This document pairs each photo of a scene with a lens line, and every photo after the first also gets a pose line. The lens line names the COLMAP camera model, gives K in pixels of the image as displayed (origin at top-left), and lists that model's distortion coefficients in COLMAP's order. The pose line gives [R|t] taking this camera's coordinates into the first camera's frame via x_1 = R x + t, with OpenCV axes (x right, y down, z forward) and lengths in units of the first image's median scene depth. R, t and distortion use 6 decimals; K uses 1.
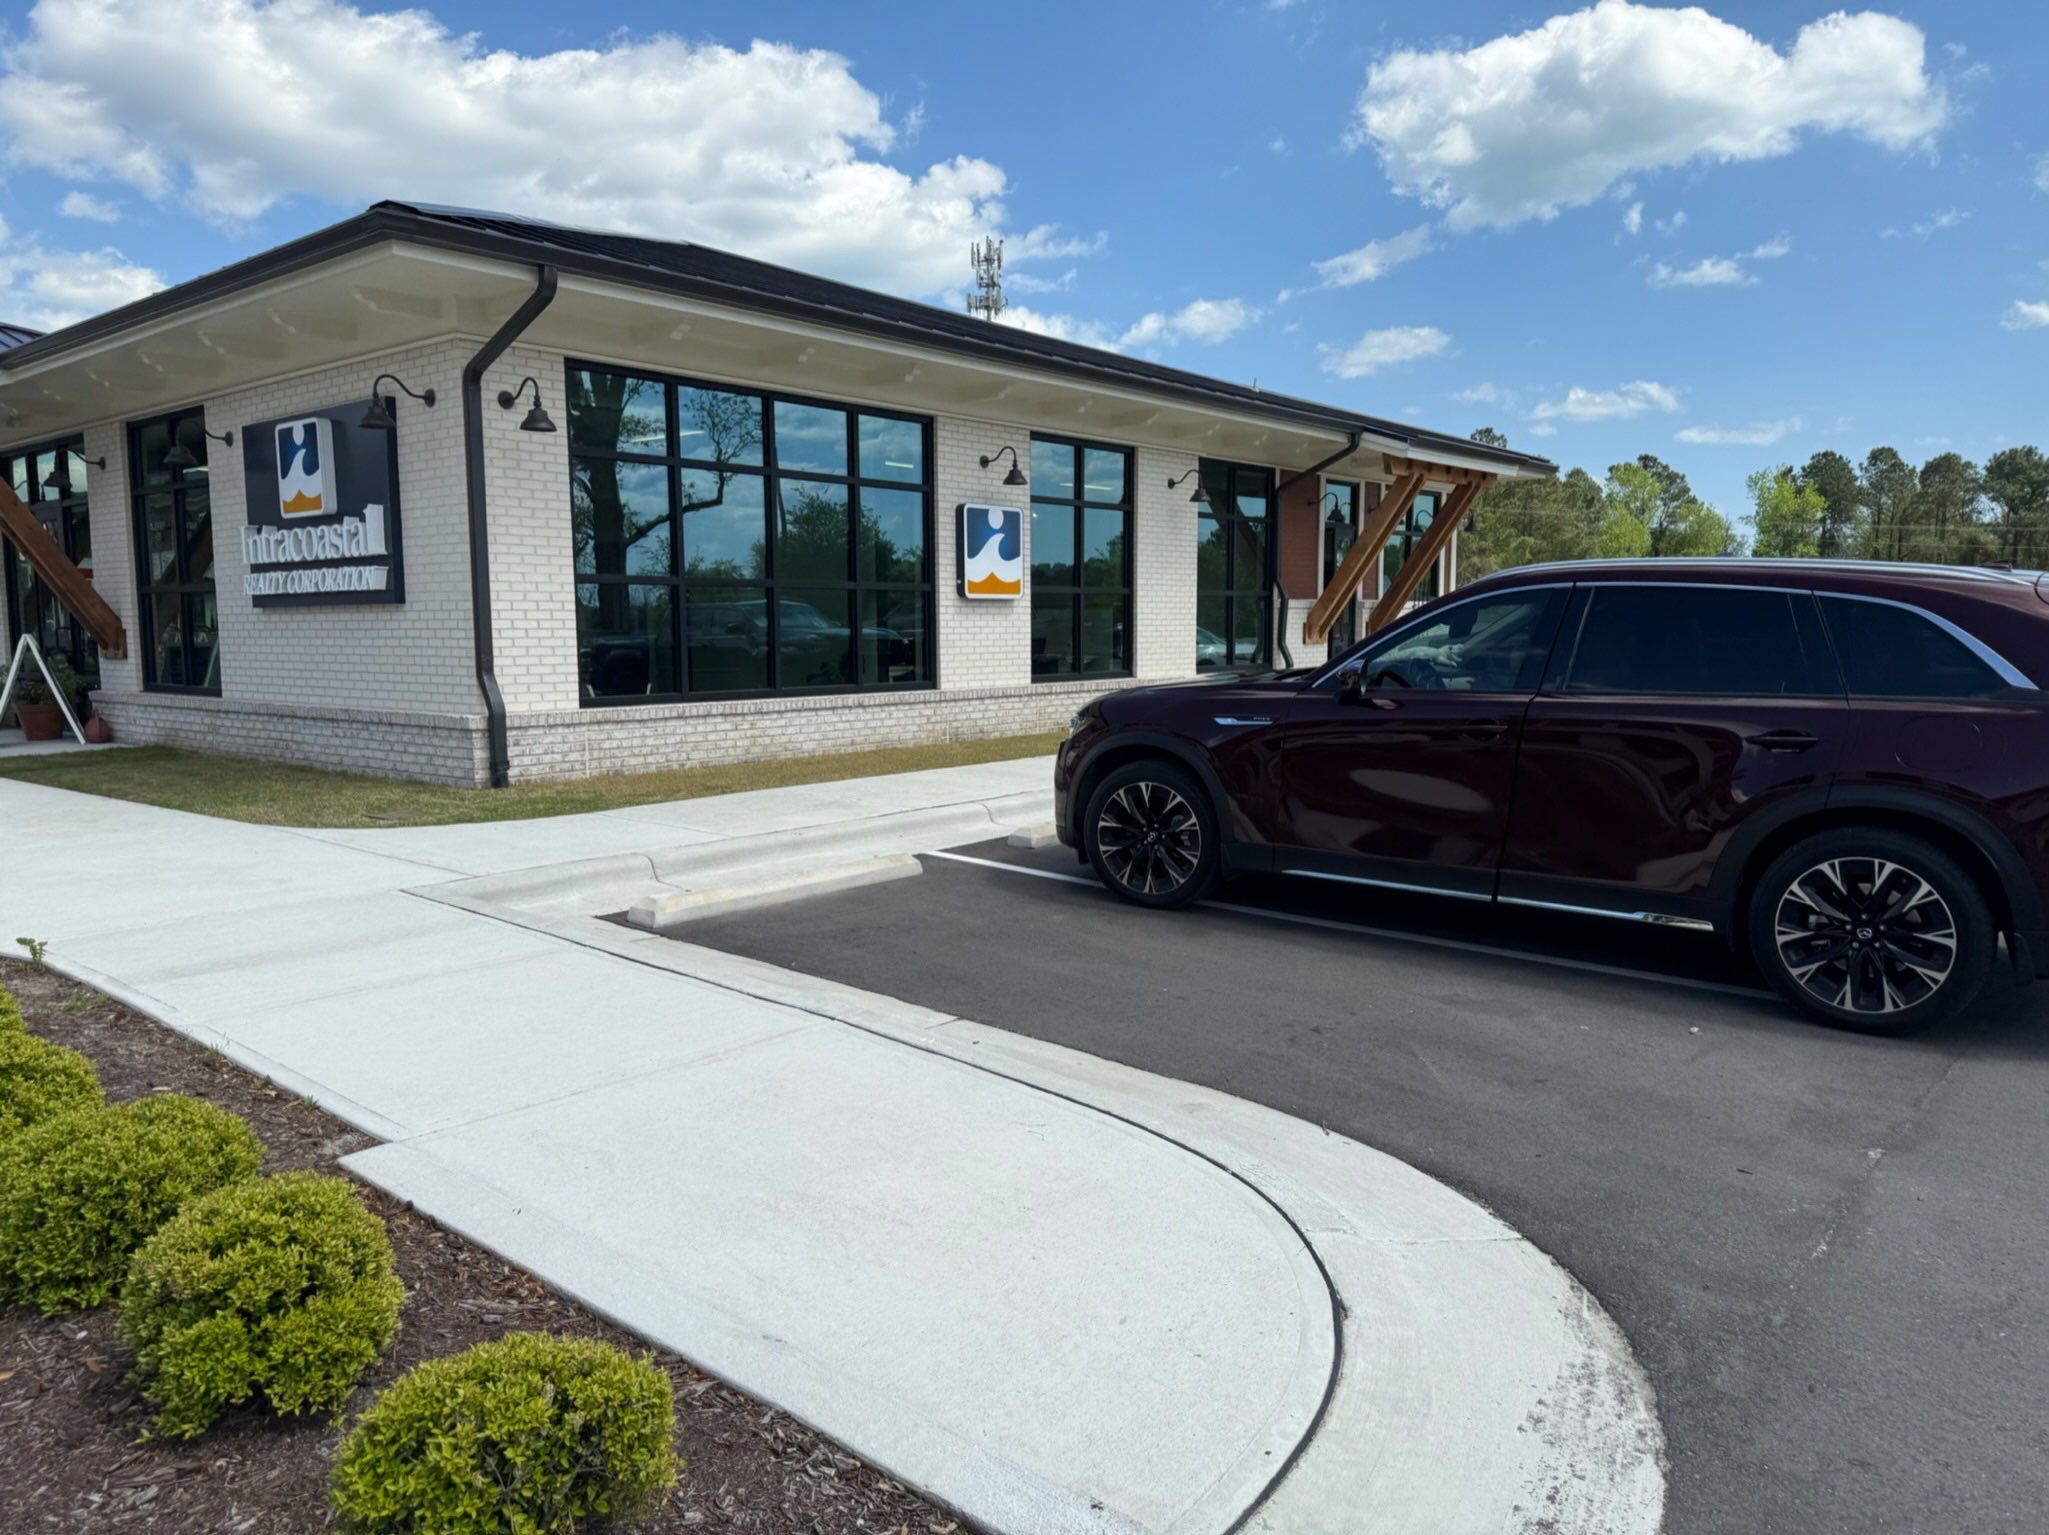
lens RADIAL K [[1538.2, 0, 1018.4], [0, 1538.2, 776.9], [0, 0, 1]] dist [0.134655, -0.081092]
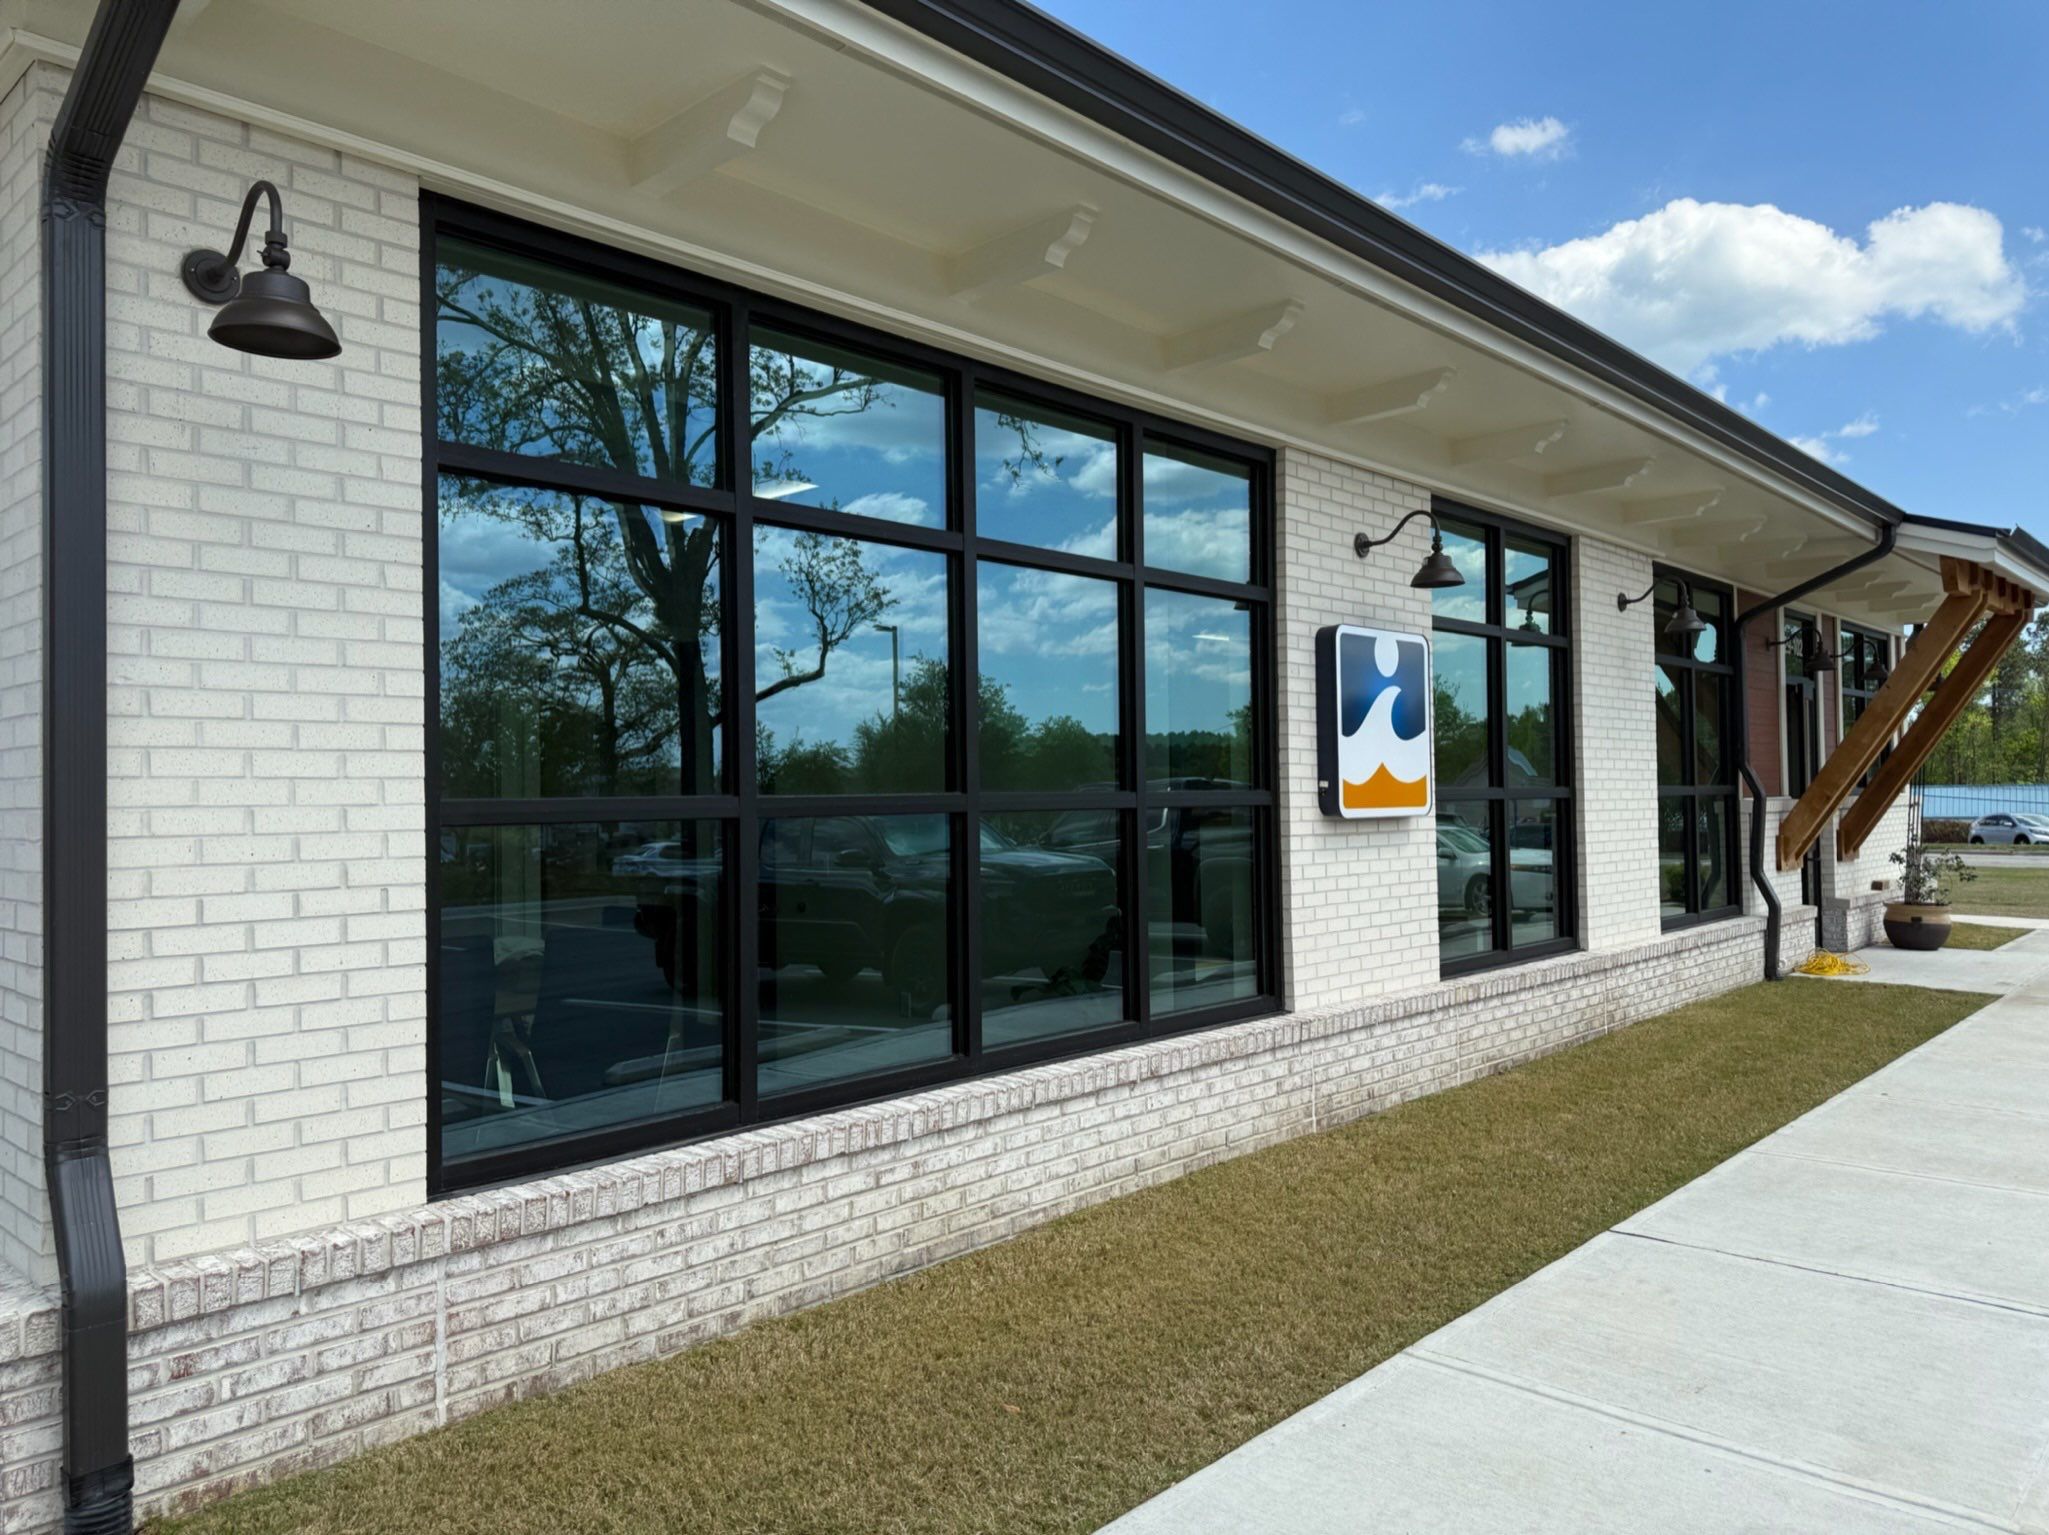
lens RADIAL K [[1694.7, 0, 1024.5], [0, 1694.7, 767.5], [0, 0, 1]] dist [0.043320, -0.118509]
pose [[0.997562, -0.010843, -0.068944, -0.113412], [0.002325, 0.992473, -0.122444, -0.080381], [0.069752, 0.121985, 0.990078, 0.559862]]
